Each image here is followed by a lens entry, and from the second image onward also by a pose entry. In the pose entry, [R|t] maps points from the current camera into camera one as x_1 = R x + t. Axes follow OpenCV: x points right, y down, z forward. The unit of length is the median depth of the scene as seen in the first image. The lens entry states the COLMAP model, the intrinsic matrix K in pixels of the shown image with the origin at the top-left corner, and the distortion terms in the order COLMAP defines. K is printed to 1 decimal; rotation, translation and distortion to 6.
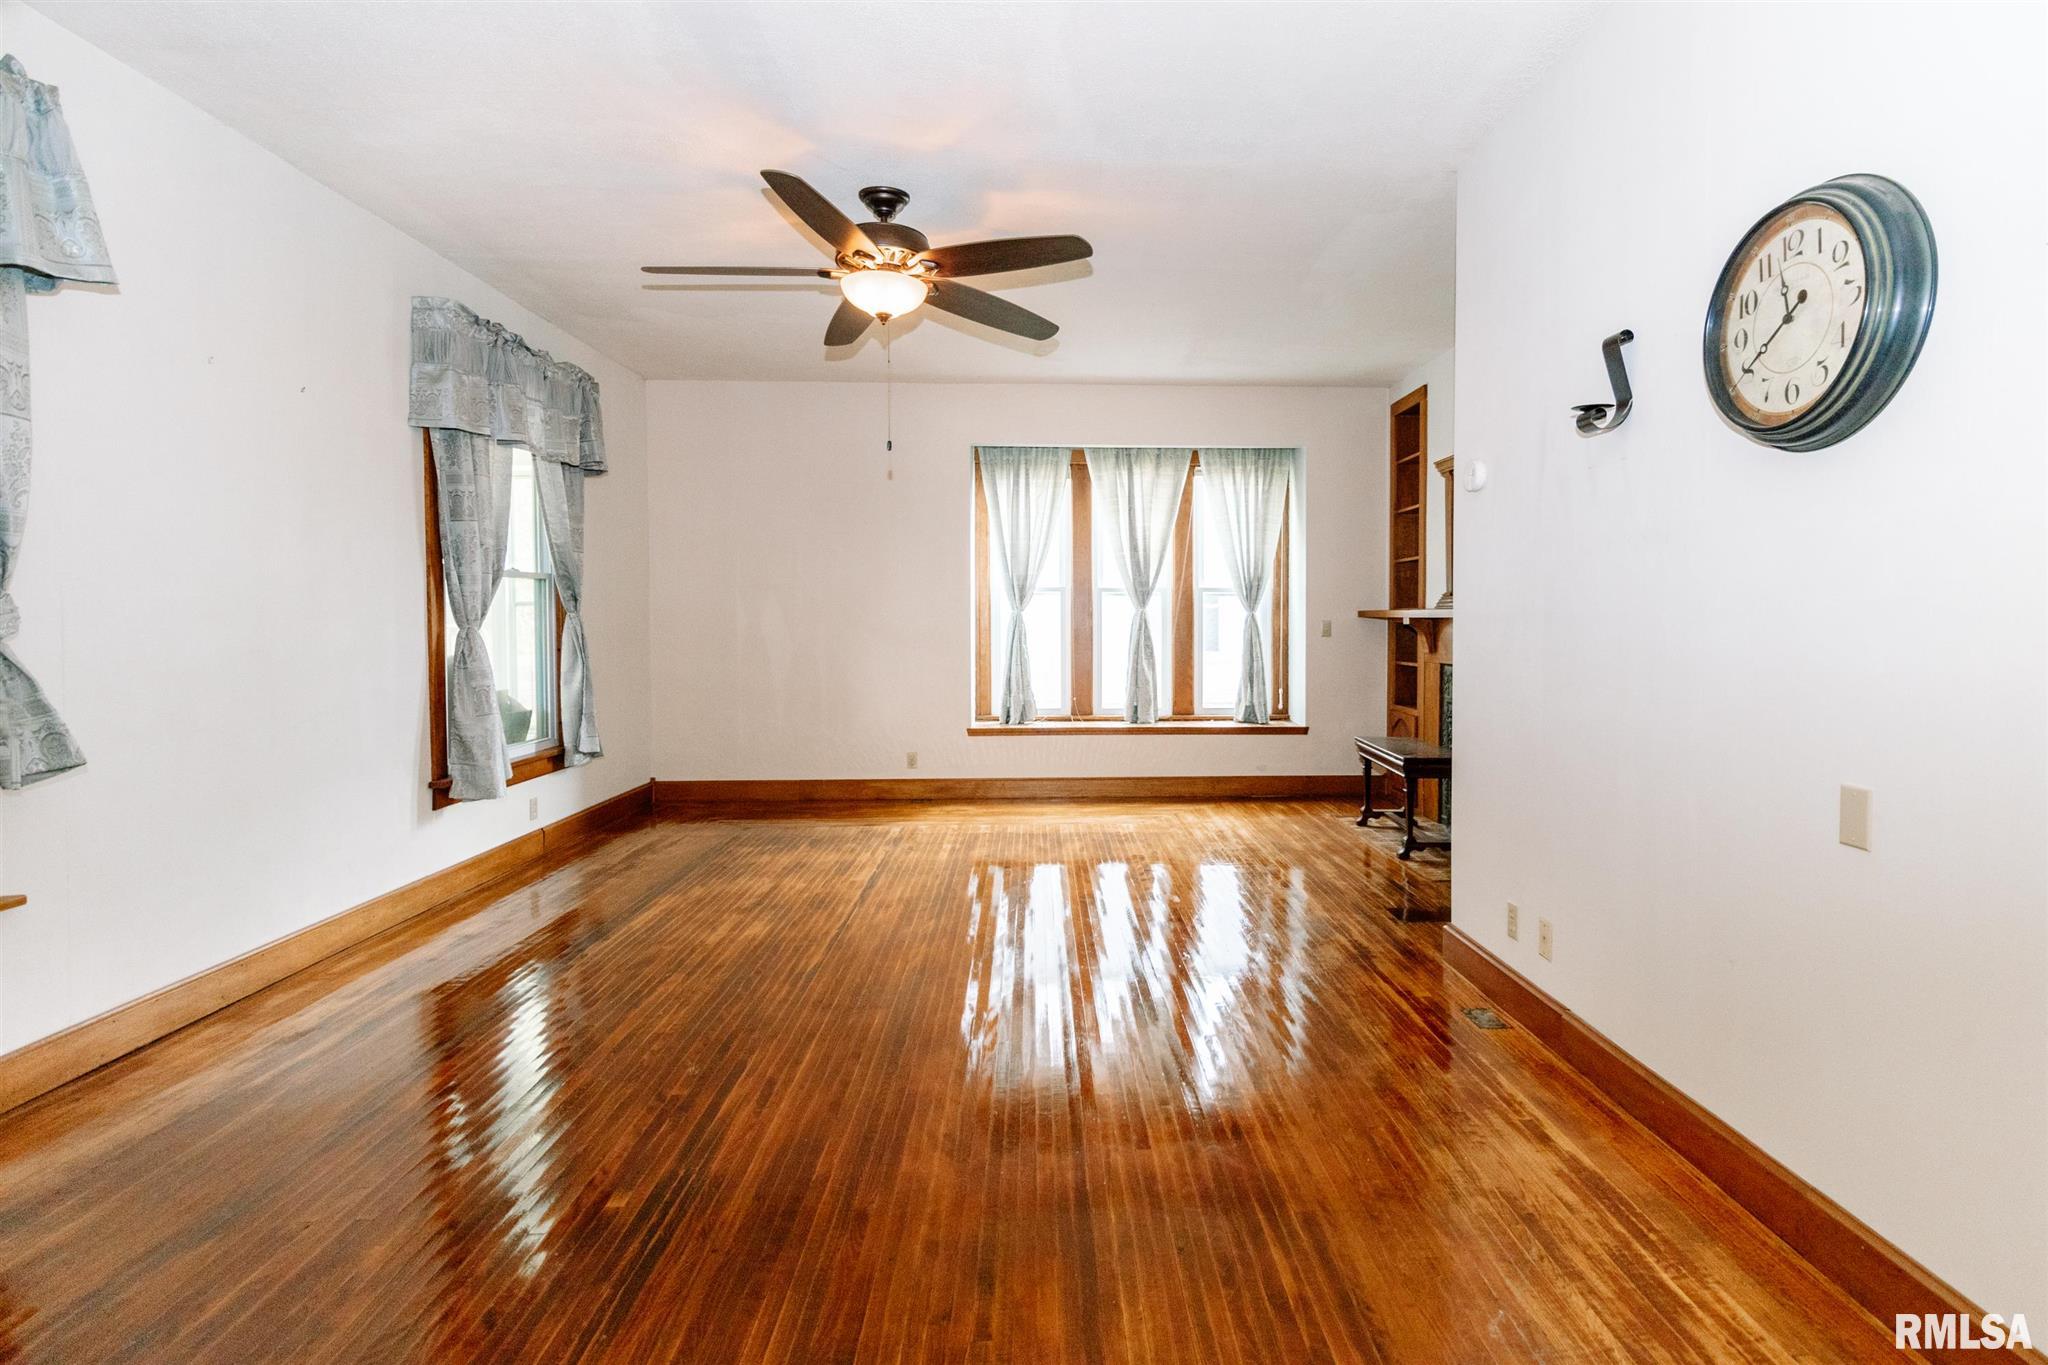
lens RADIAL K [[973.7, 0, 1055.7], [0, 973.7, 672.2], [0, 0, 1]] dist [0.001960, 0.000303]
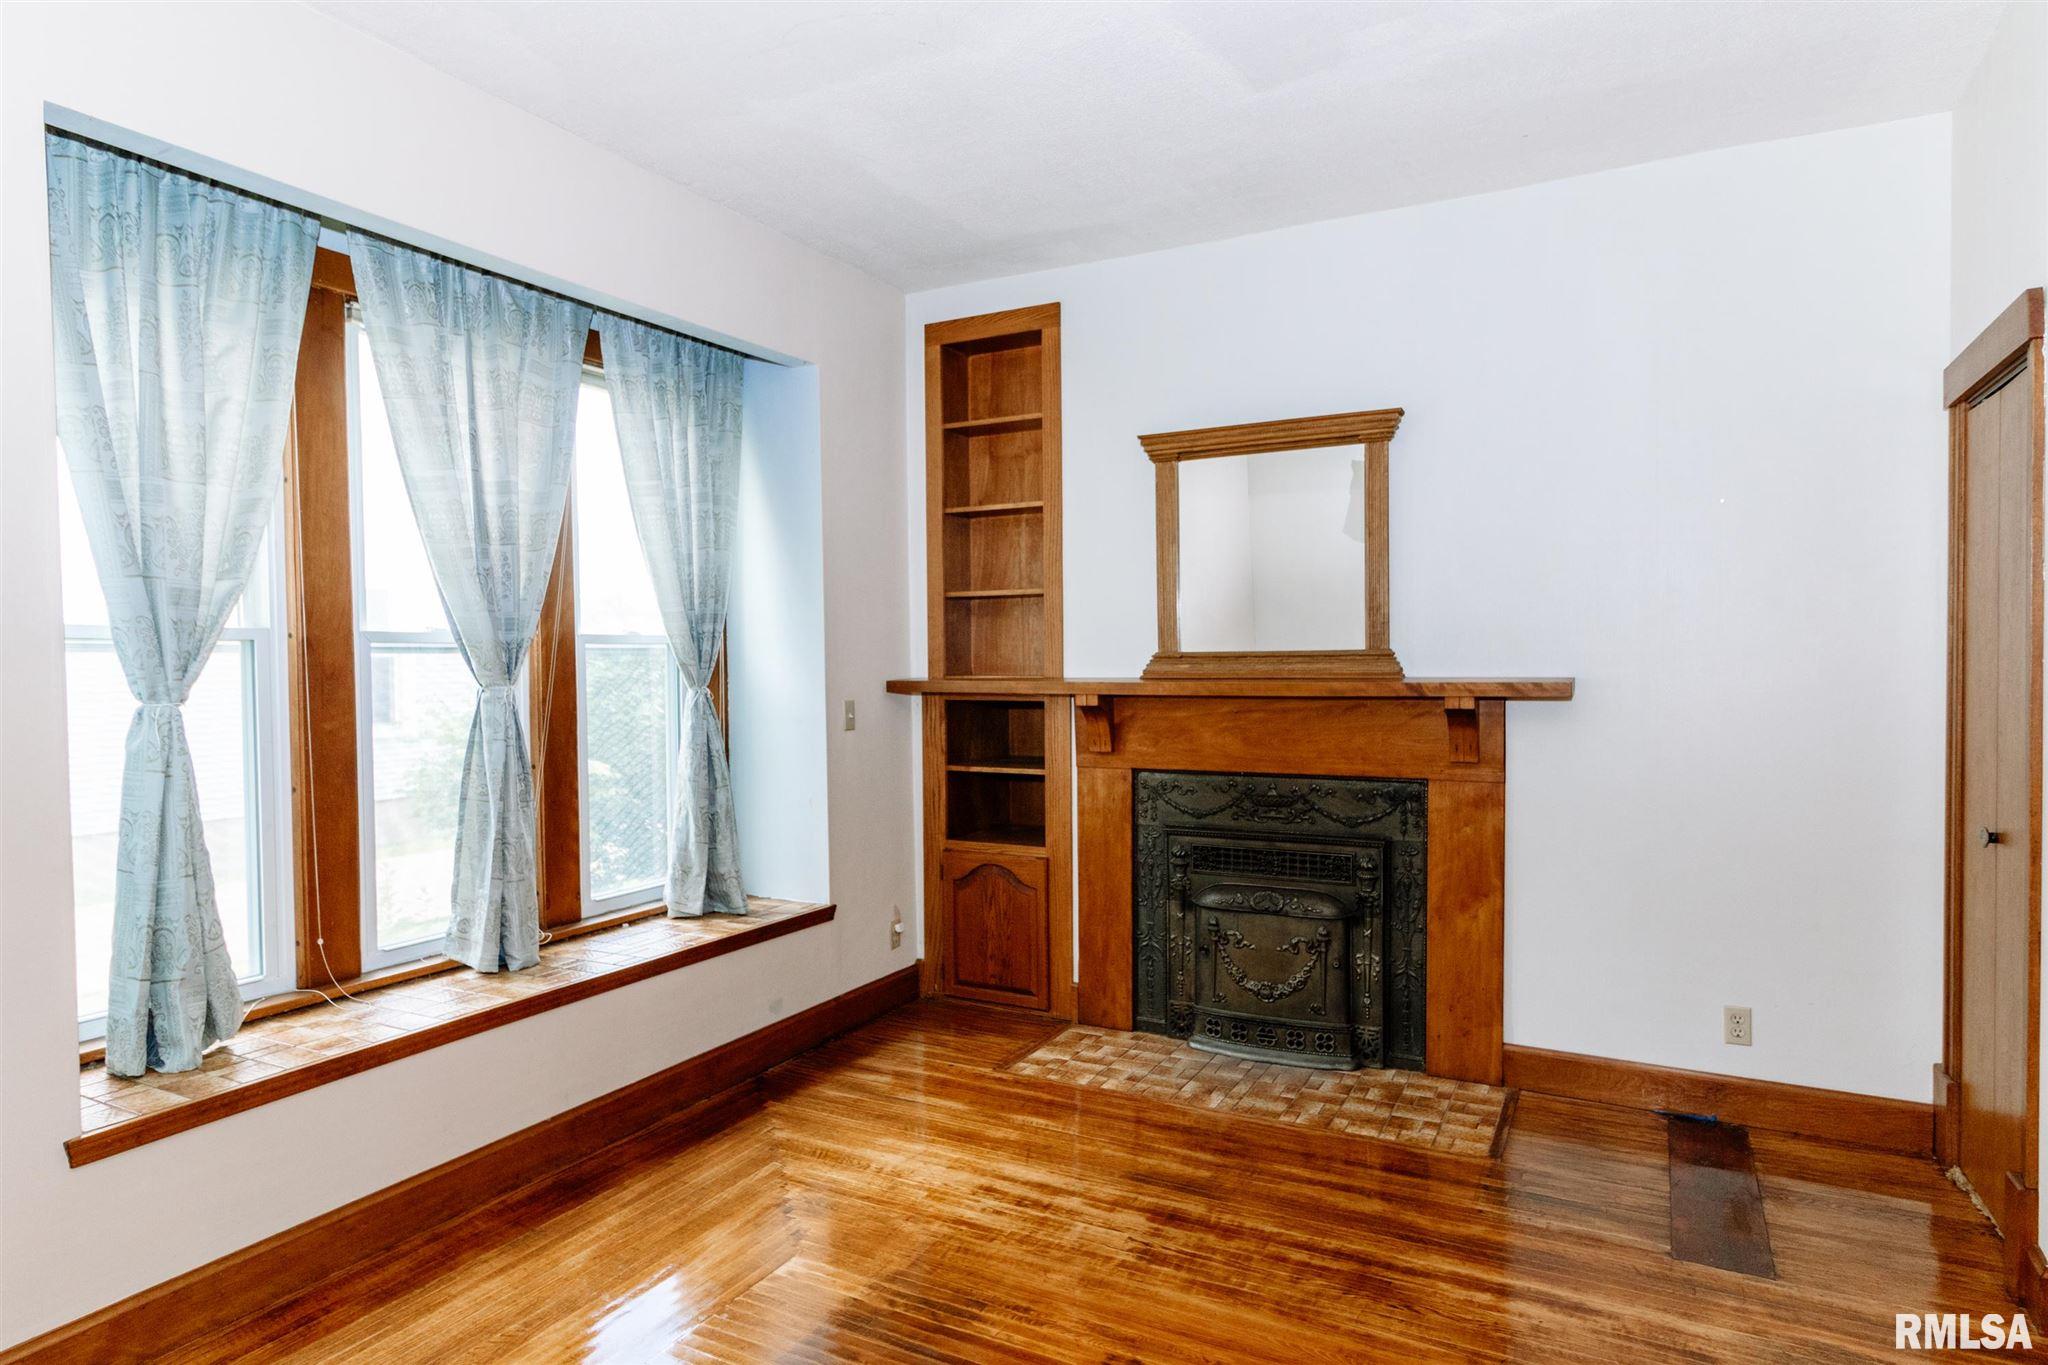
lens RADIAL K [[1205.8, 0, 1024.0], [0, 1205.8, 682.5], [0, 0, 1]] dist [0.002680, 0.000352]
pose [[0.499850, -0.026505, 0.865706, -0.247240], [0.056011, 0.998429, -0.001772, -0.056346], [-0.864299, 0.049375, 0.500549, 0.589128]]
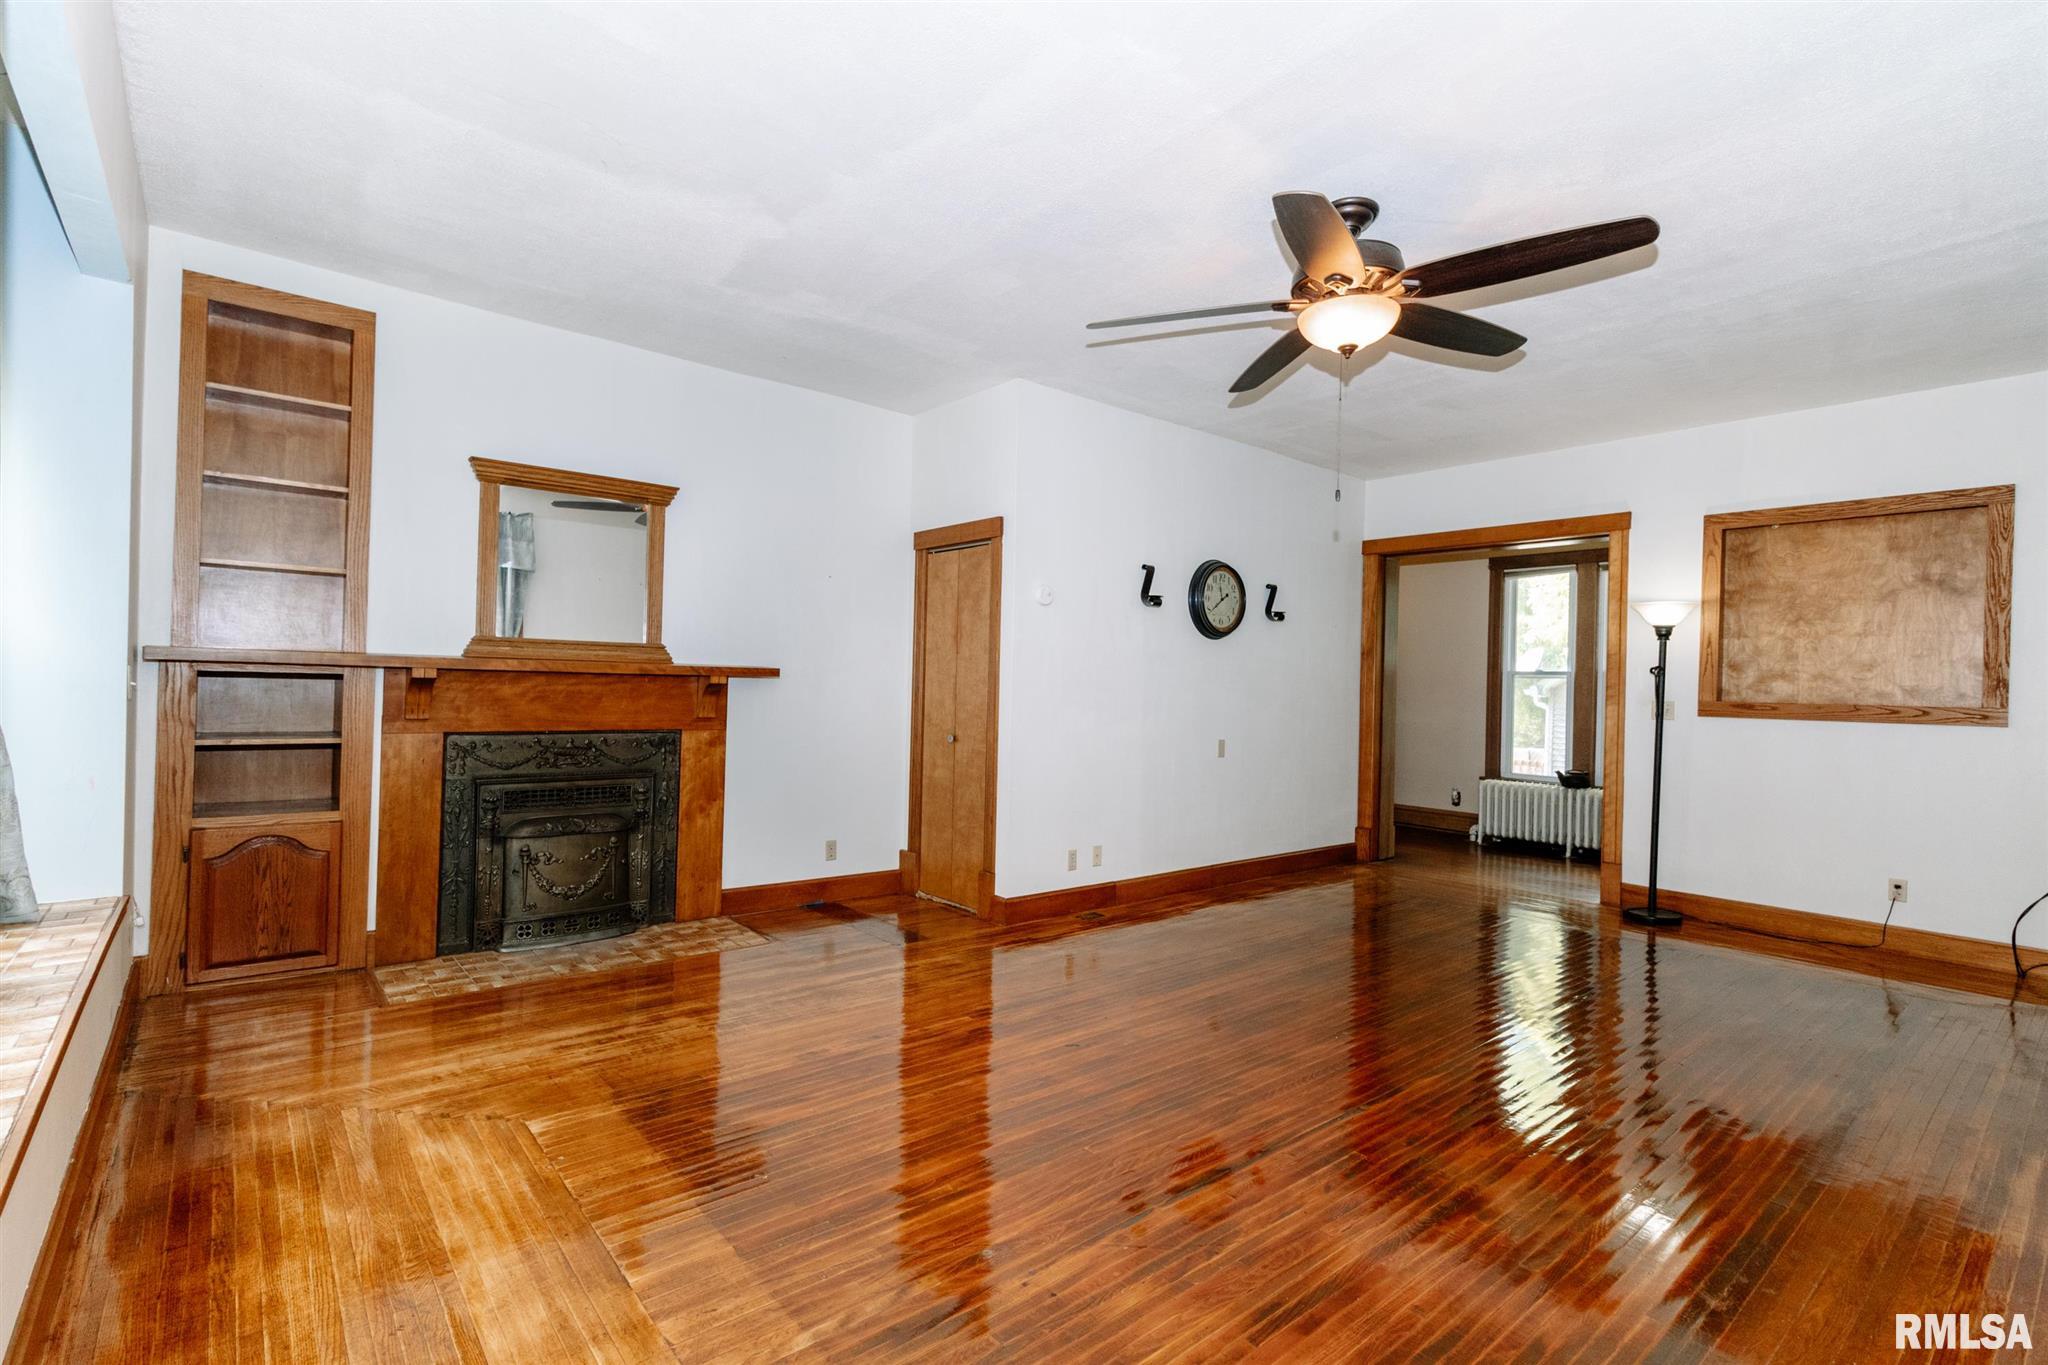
lens RADIAL K [[962.0, 0, 1024.0], [0, 962.0, 682.5], [0, 0, 1]] dist [0.000304, 0.000606]
pose [[-0.631496, -0.009416, 0.775322, -0.363060], [0.018161, 0.999472, 0.026930, -0.049440], [-0.775166, 0.031087, -0.630992, 0.965048]]
